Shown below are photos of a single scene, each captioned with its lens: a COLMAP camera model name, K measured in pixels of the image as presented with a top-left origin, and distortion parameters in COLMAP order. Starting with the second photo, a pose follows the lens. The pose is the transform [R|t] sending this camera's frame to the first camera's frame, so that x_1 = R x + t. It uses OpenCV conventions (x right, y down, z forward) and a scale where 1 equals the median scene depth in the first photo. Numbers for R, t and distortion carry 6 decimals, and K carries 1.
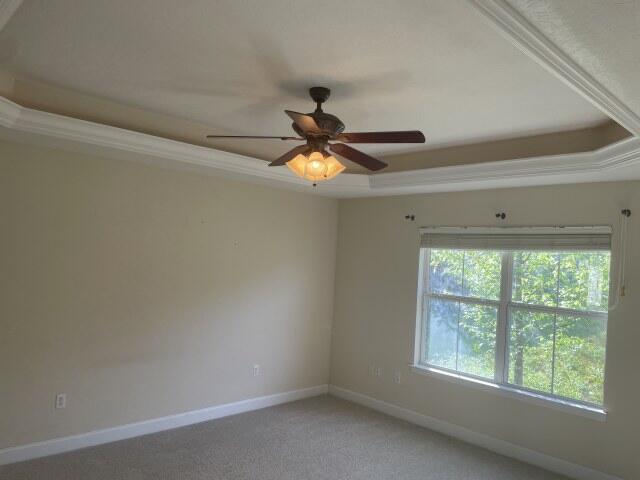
lens RADIAL K [[485.1, 0, 322.8], [0, 485.1, 242.7], [0, 0, 1]] dist [0.073029, -0.092560]
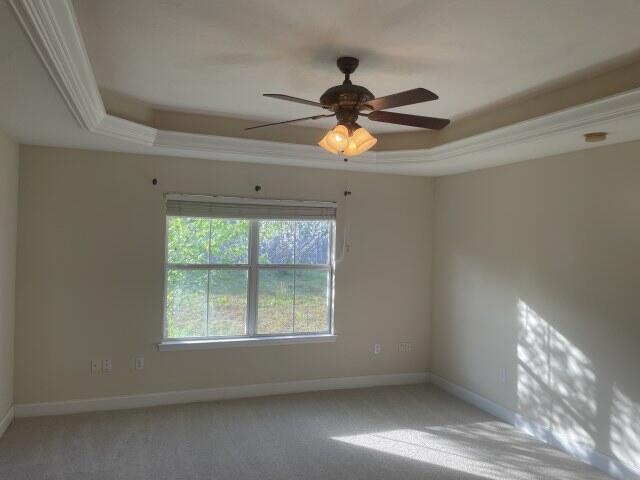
lens RADIAL K [[485.1, 0, 322.8], [0, 485.1, 234.3], [0, 0, 1]] dist [0.073029, -0.092560]
pose [[0.403733, -0.034452, 0.914228, -0.662254], [-0.028715, 0.998321, 0.050302, -0.011315], [-0.914426, -0.046560, 0.402066, 0.452646]]
